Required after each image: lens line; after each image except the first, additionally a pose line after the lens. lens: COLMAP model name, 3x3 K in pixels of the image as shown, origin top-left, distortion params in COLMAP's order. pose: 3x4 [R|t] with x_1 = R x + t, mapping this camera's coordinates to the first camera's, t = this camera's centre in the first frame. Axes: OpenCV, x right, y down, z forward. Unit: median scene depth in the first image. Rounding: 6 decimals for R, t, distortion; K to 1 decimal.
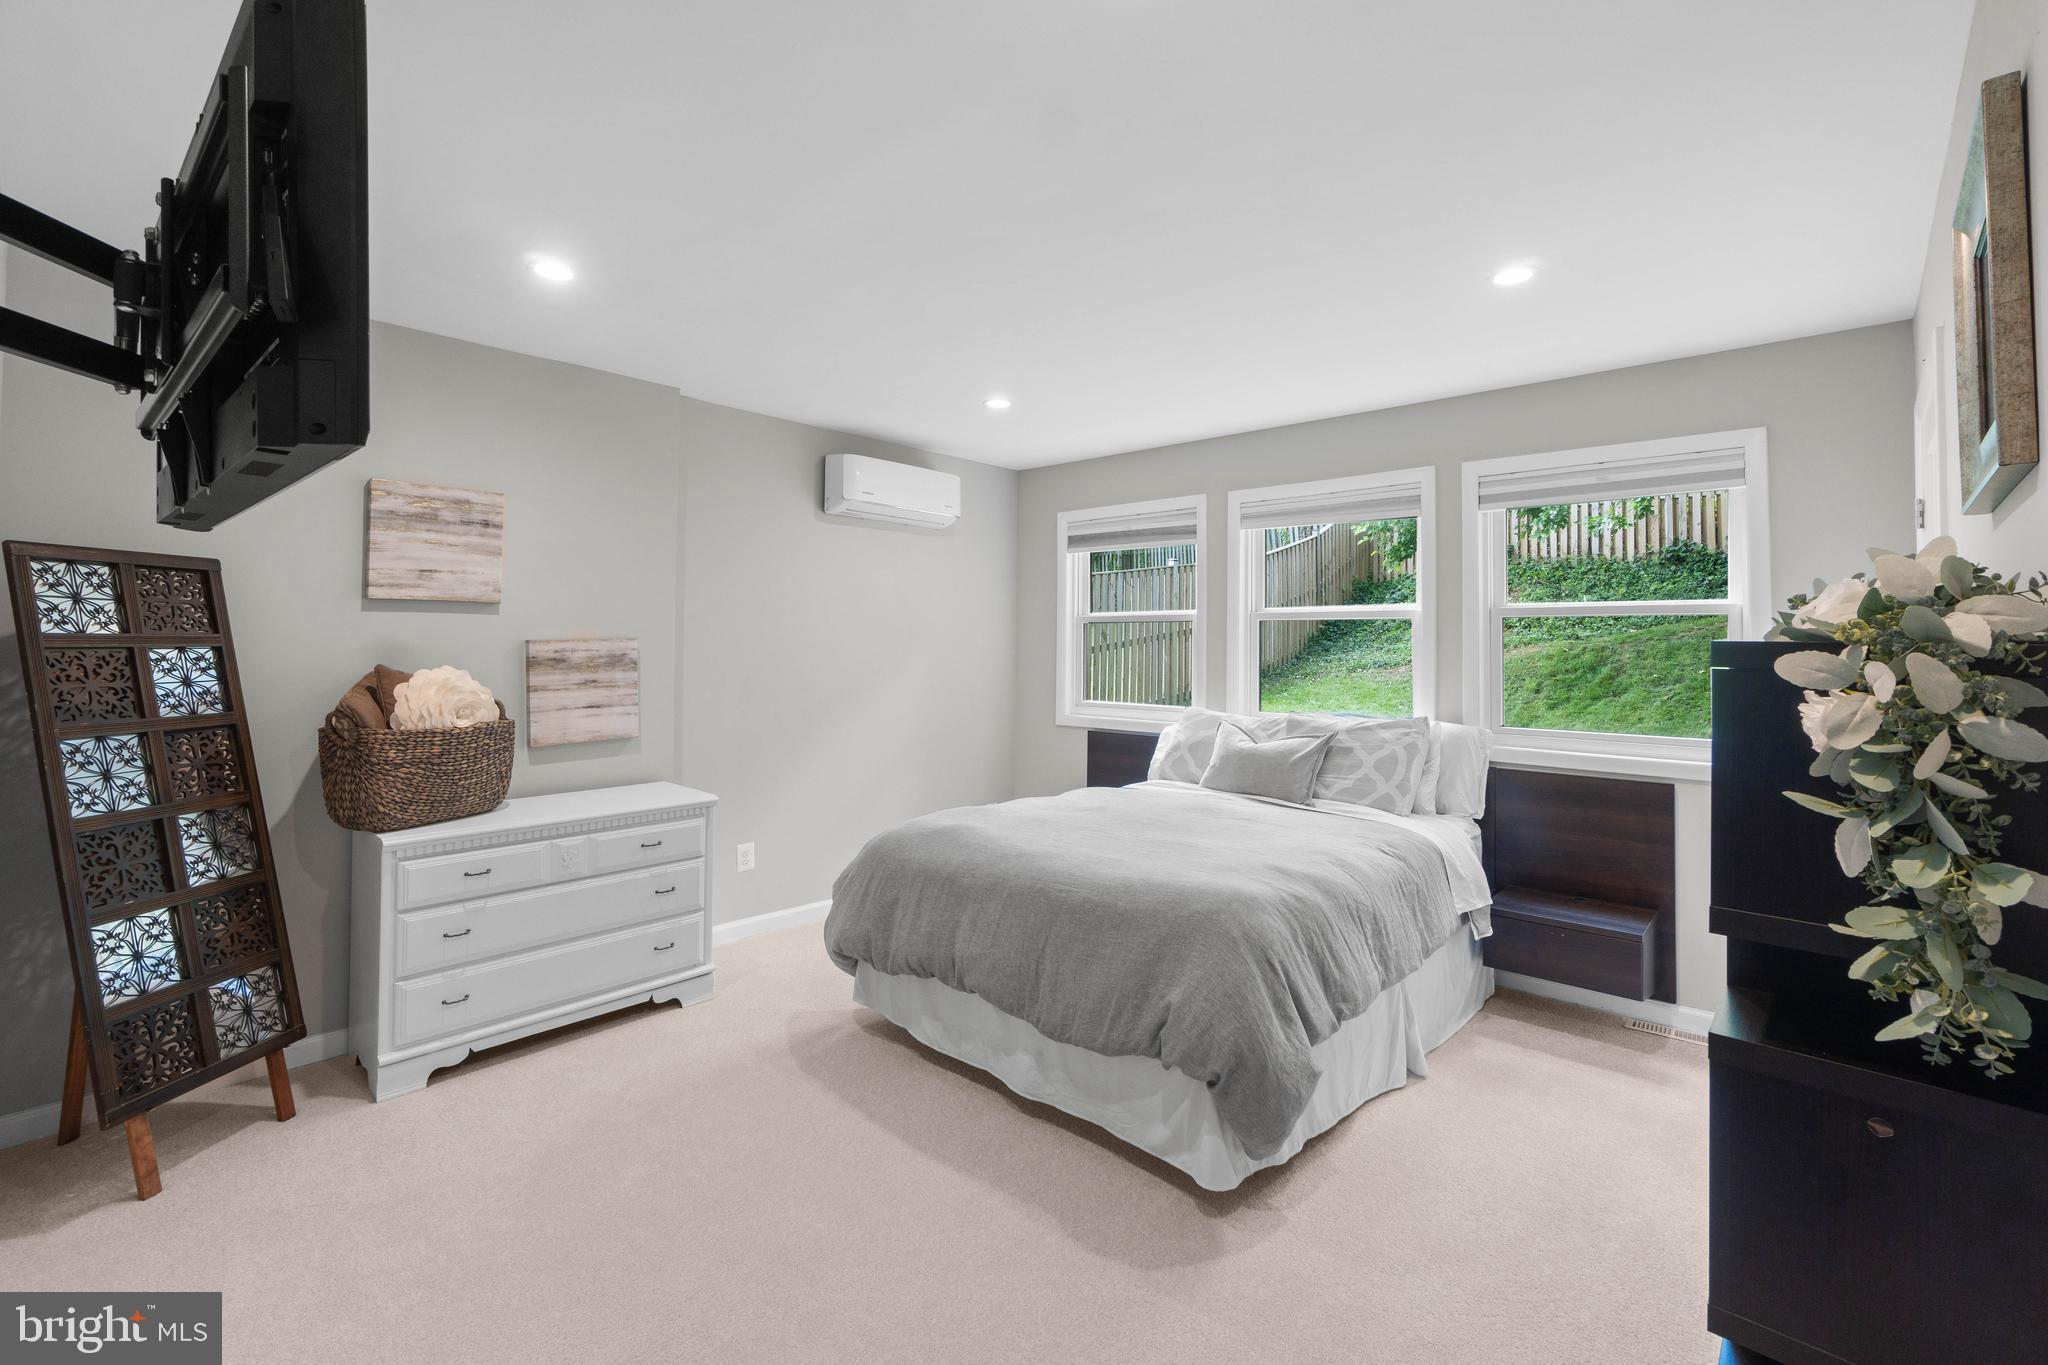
lens RADIAL K [[892.0, 0, 1044.5], [0, 892.0, 614.6], [0, 0, 1]] dist [-0.002986, 0.001647]
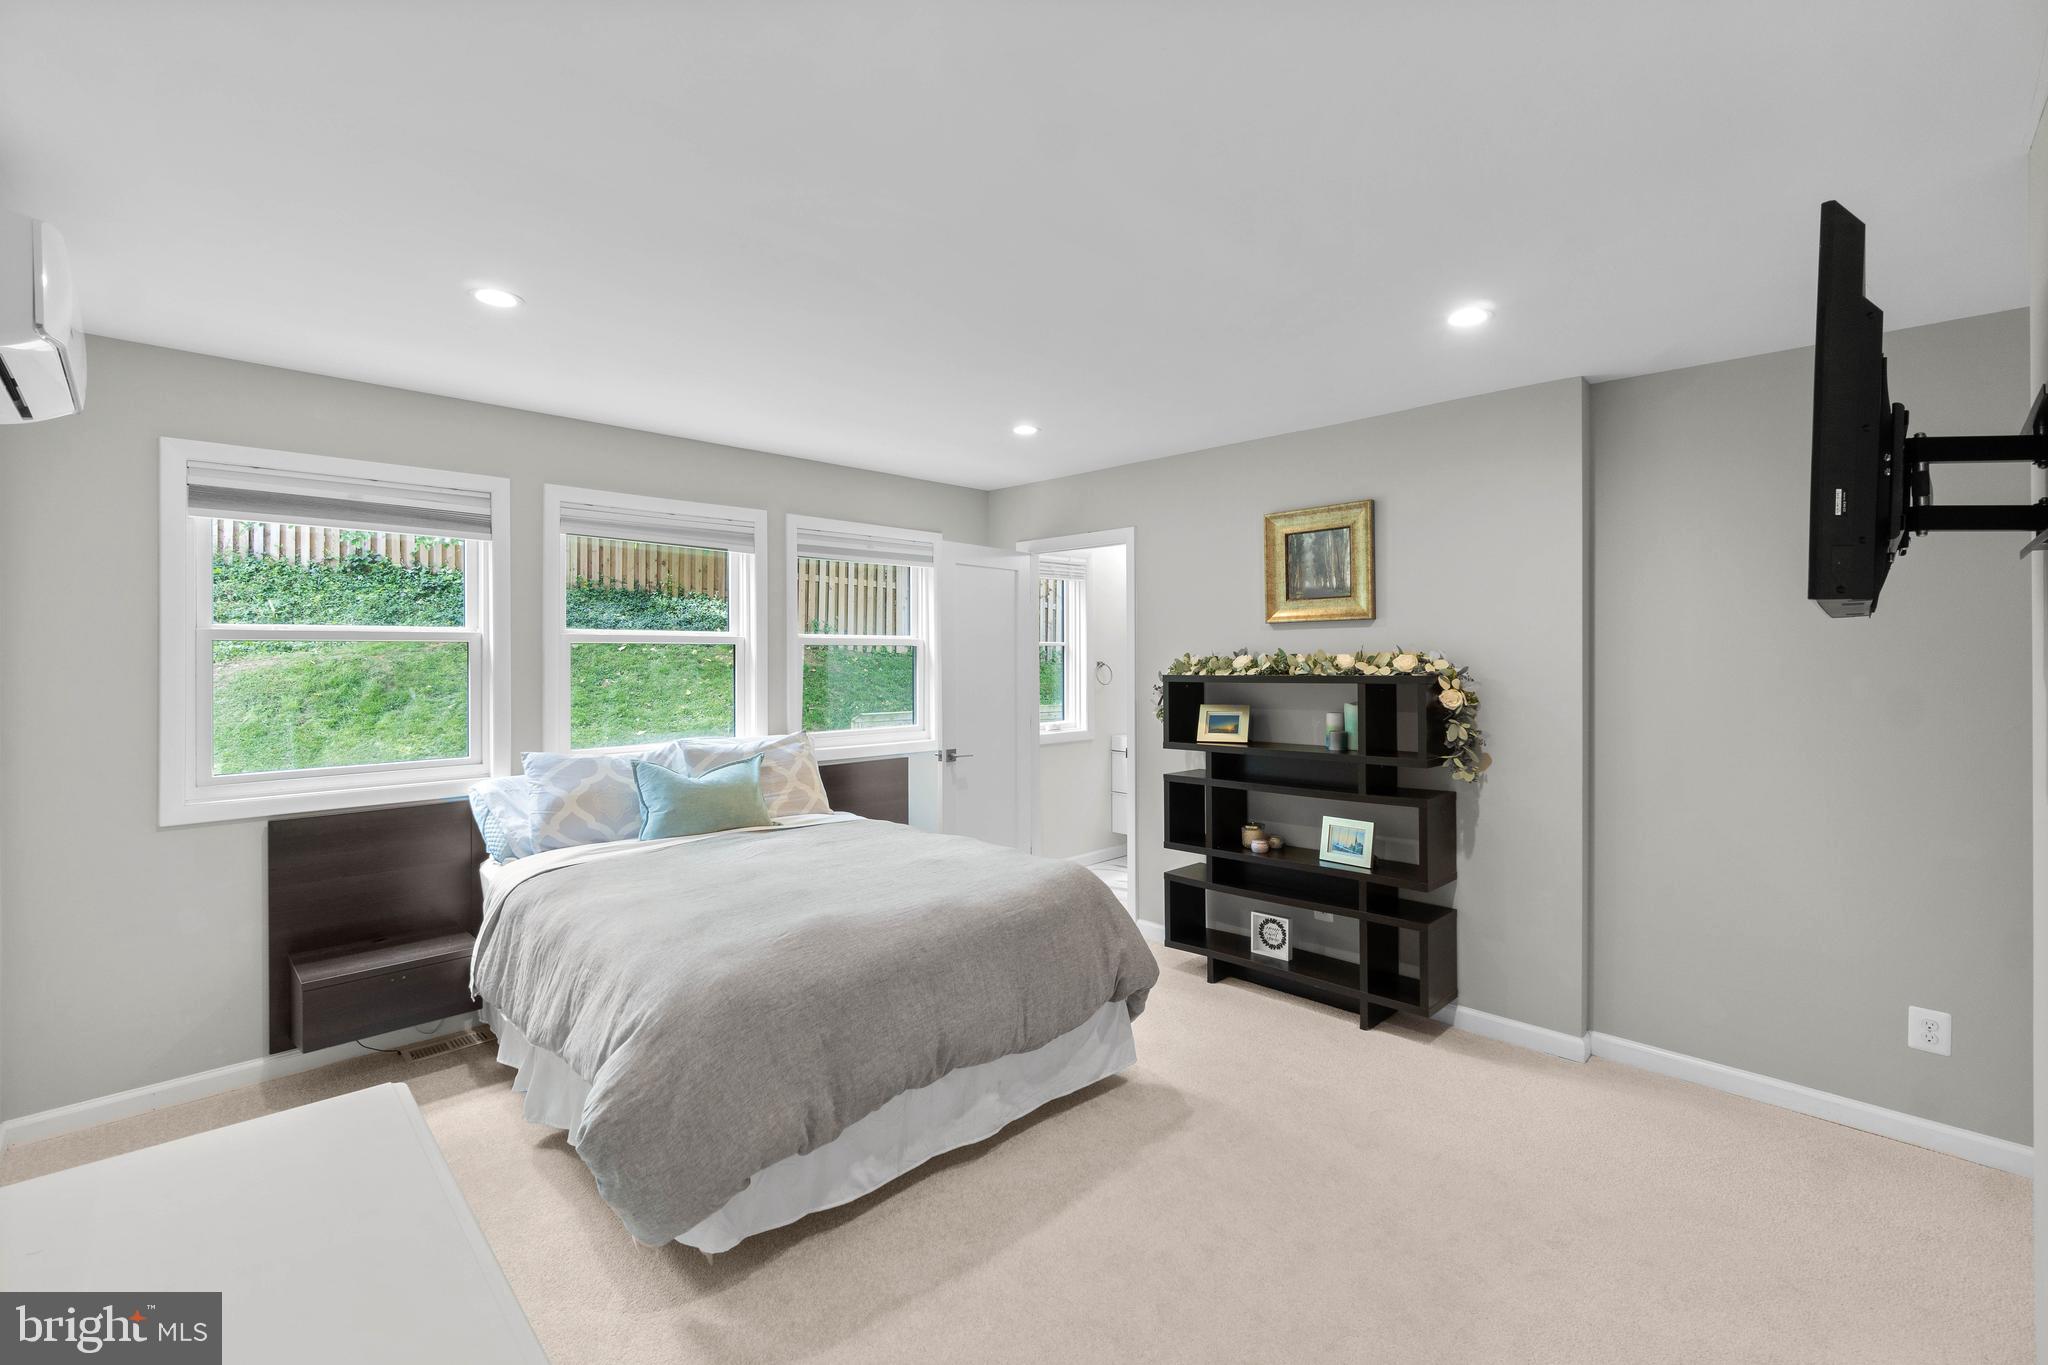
lens RADIAL K [[892.0, 0, 995.4], [0, 892.0, 649.6], [0, 0, 1]] dist [-0.002986, 0.001647]
pose [[0.067792, -0.004321, 0.997690, -0.583845], [-0.034110, 0.999396, 0.006646, -0.006575], [-0.997116, -0.034482, 0.067604, 0.542704]]
